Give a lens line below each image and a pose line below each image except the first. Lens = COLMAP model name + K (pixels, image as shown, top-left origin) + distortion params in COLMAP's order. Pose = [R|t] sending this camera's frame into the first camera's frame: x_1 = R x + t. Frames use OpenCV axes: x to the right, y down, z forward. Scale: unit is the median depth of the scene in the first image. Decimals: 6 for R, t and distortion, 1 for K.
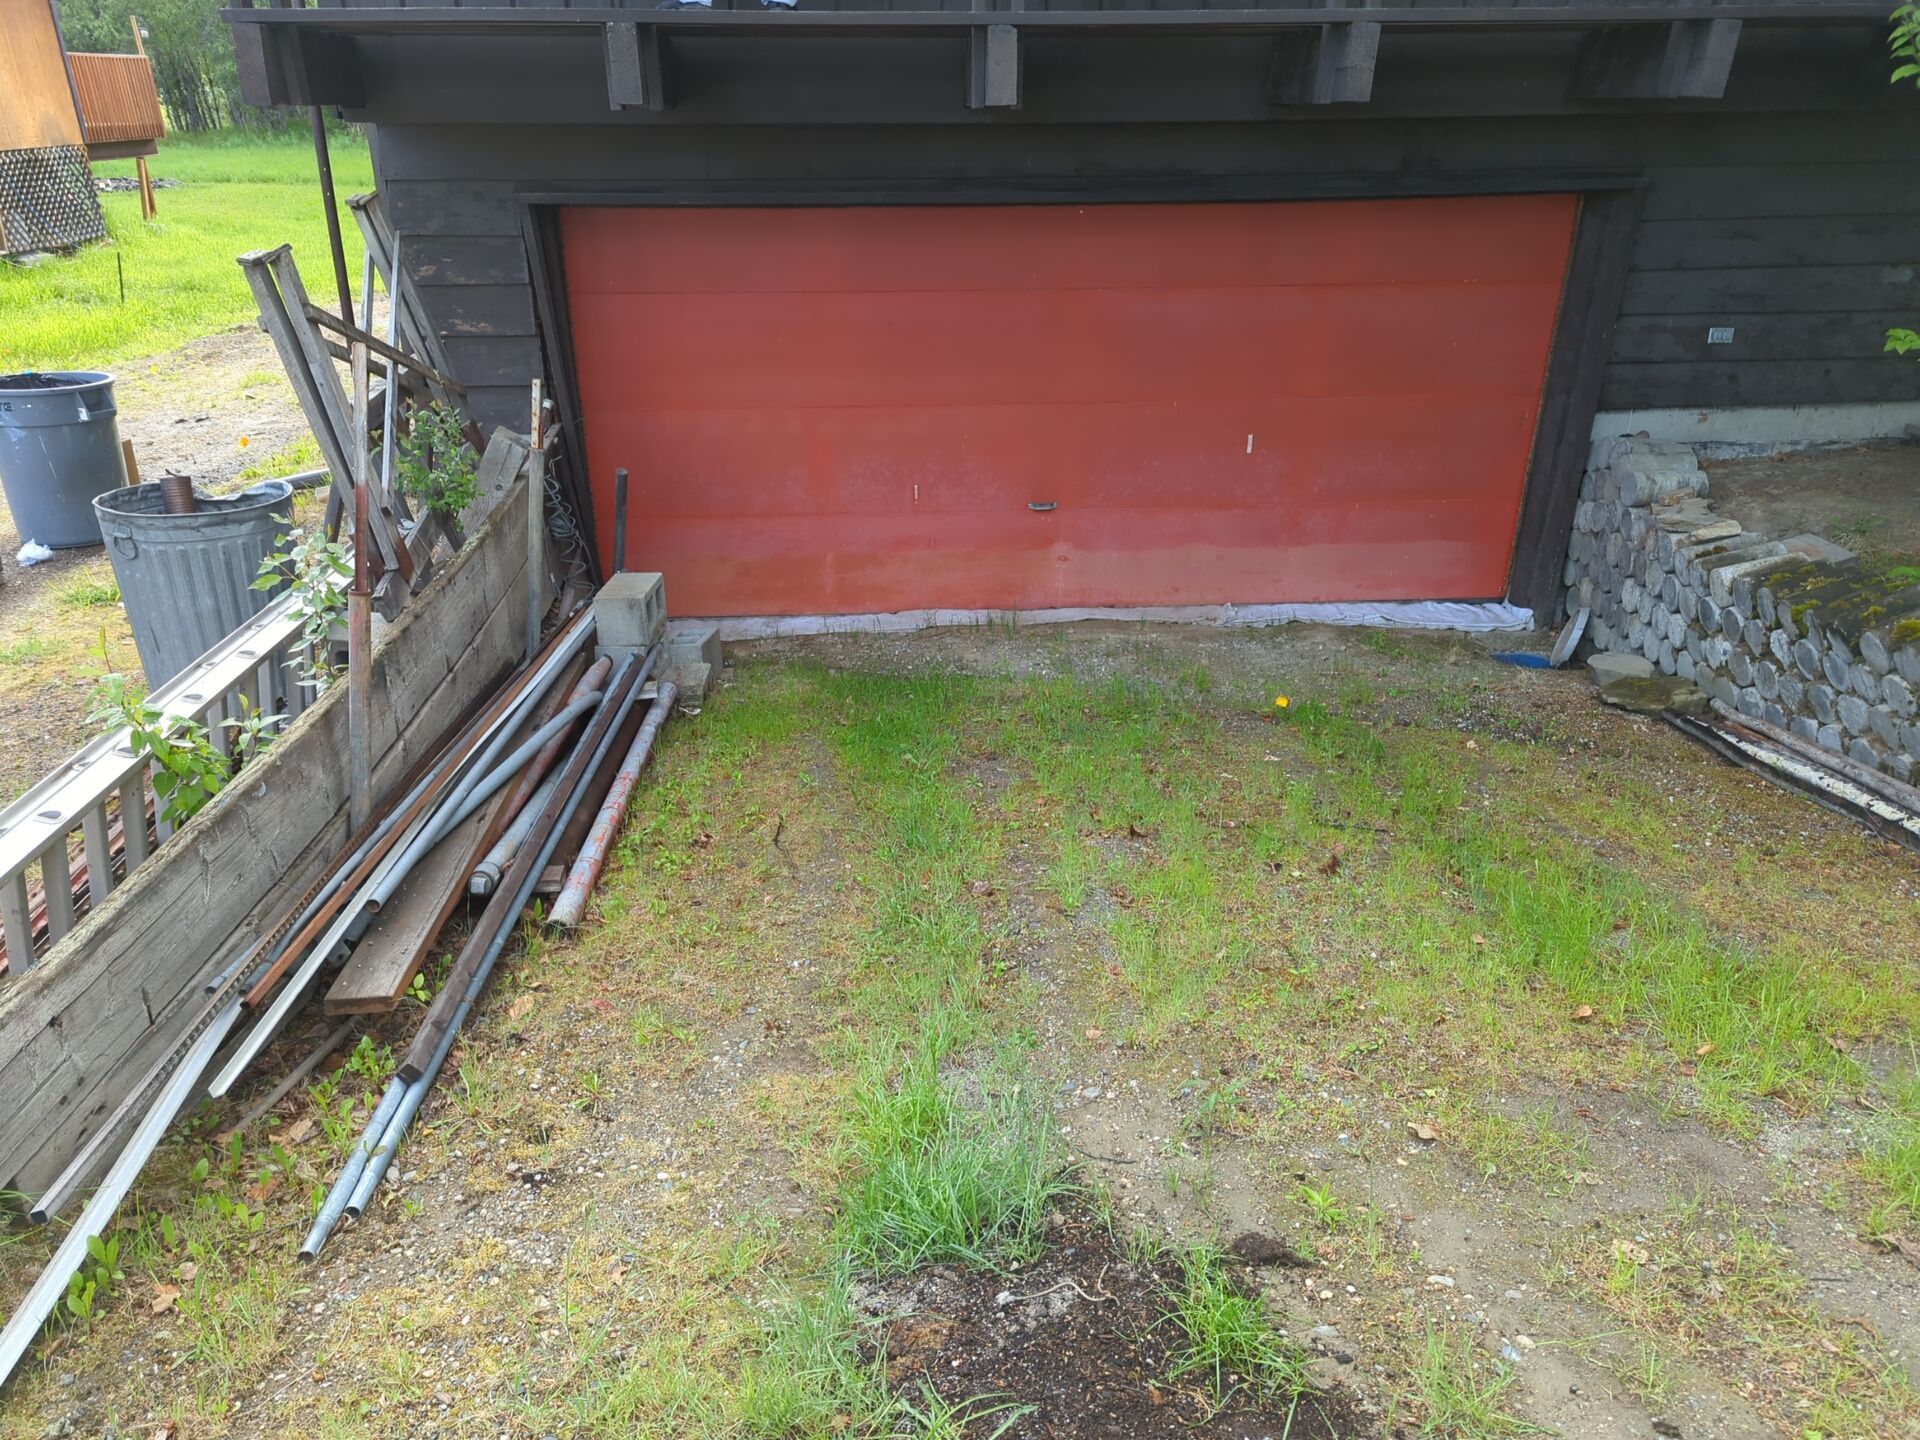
lens RADIAL K [[1351.9, 0, 956.7], [0, 1351.9, 712.1], [0, 0, 1]] dist [0.061106, -0.049080]
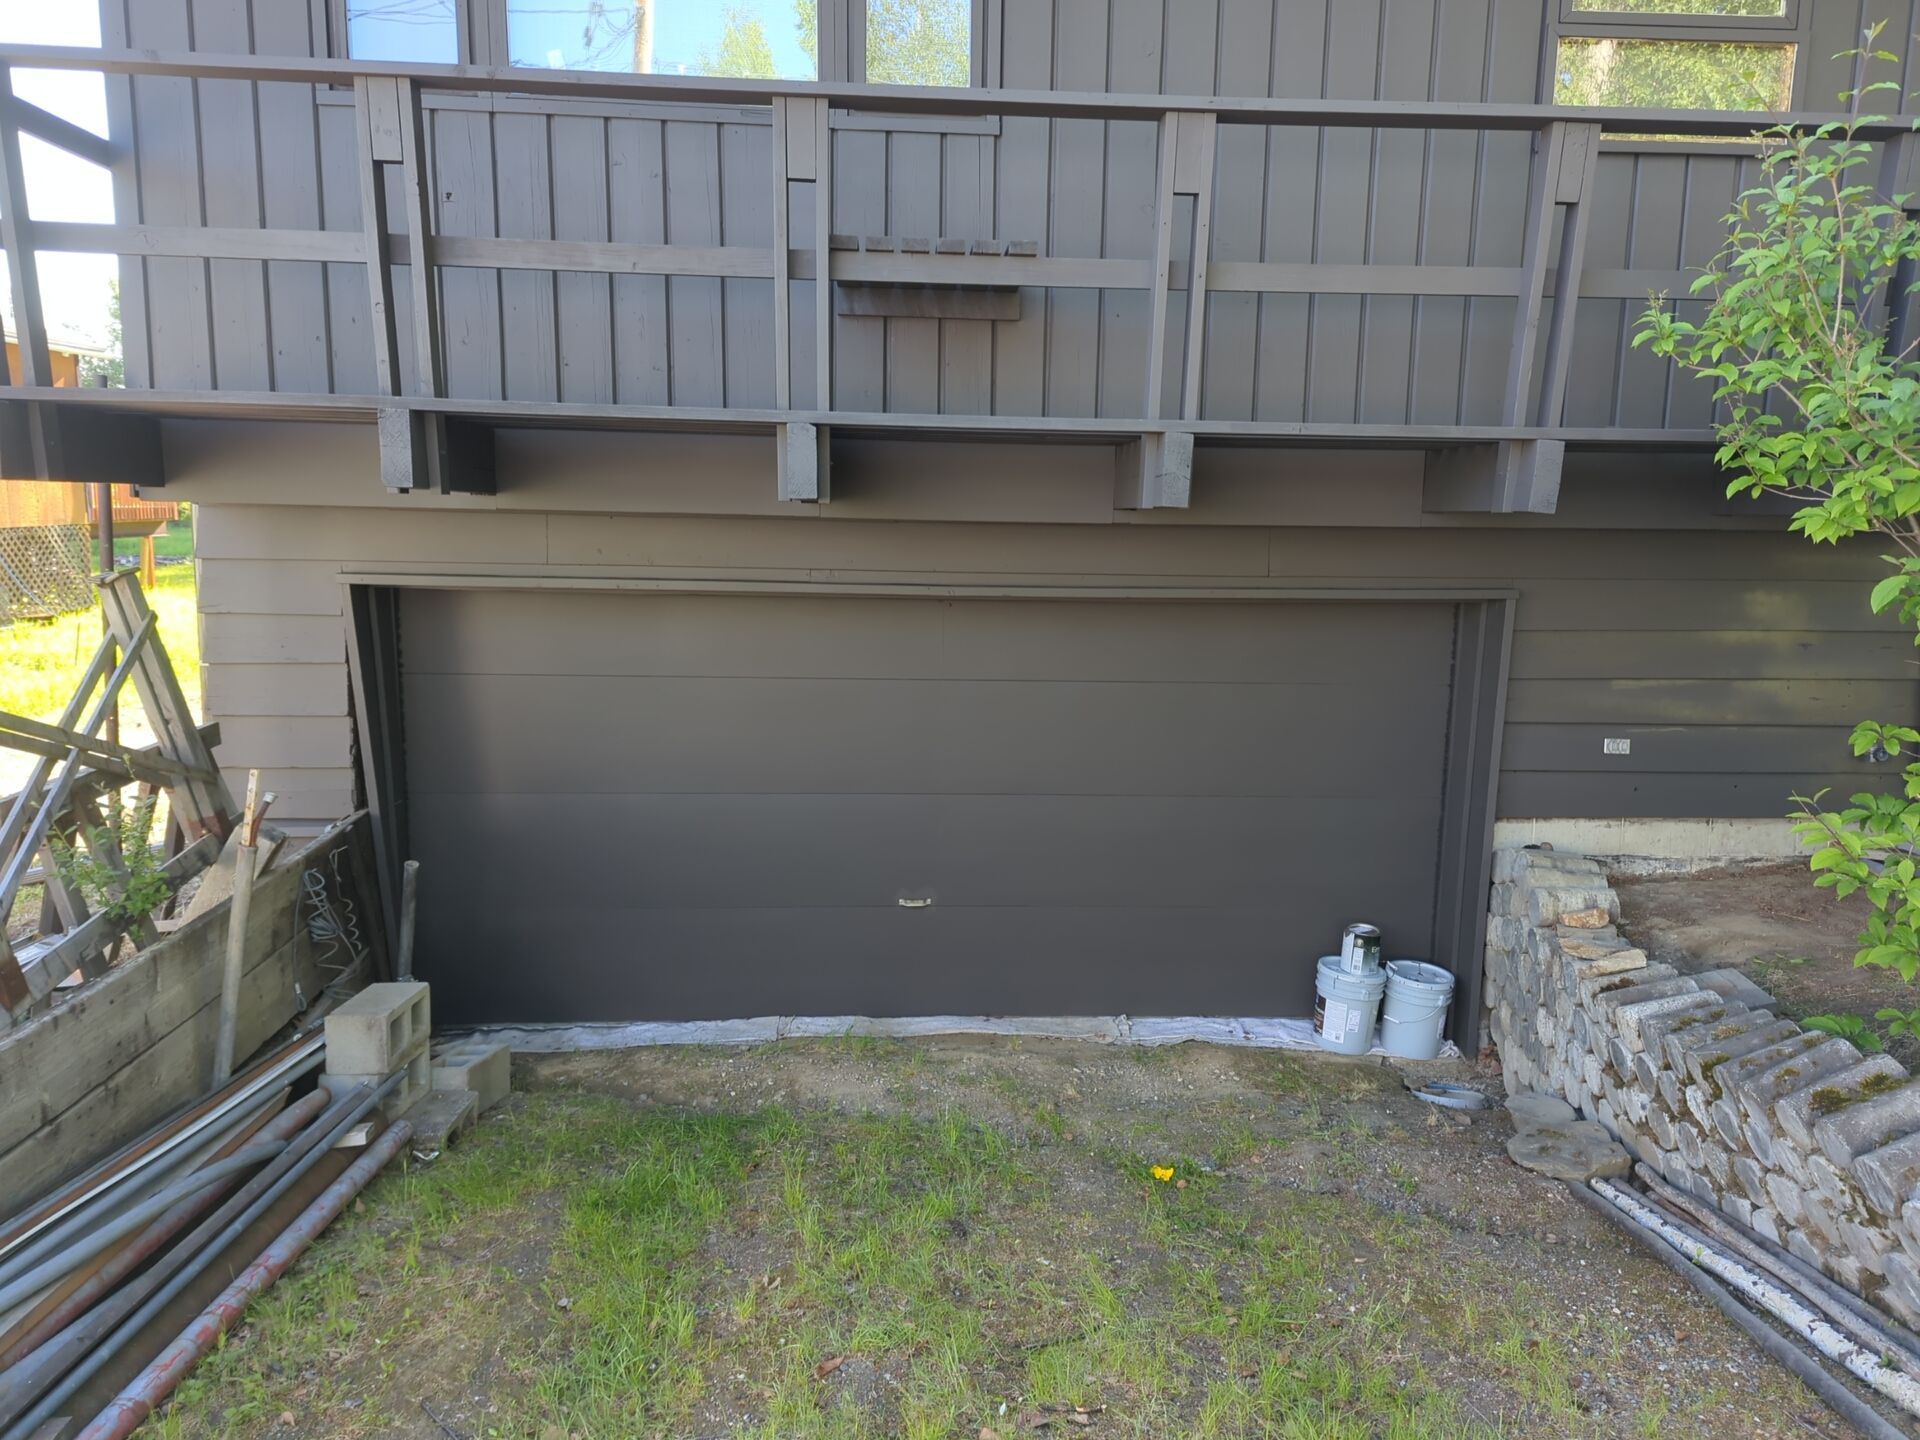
lens RADIAL K [[1362.7, 0, 983.3], [0, 1362.7, 706.1], [0, 0, 1]] dist [0.074255, -0.067549]
pose [[0.999623, 0.022518, 0.015694, 0.124795], [-0.017427, 0.962443, -0.270923, -0.042214], [-0.021205, 0.270547, 0.962473, 0.101044]]
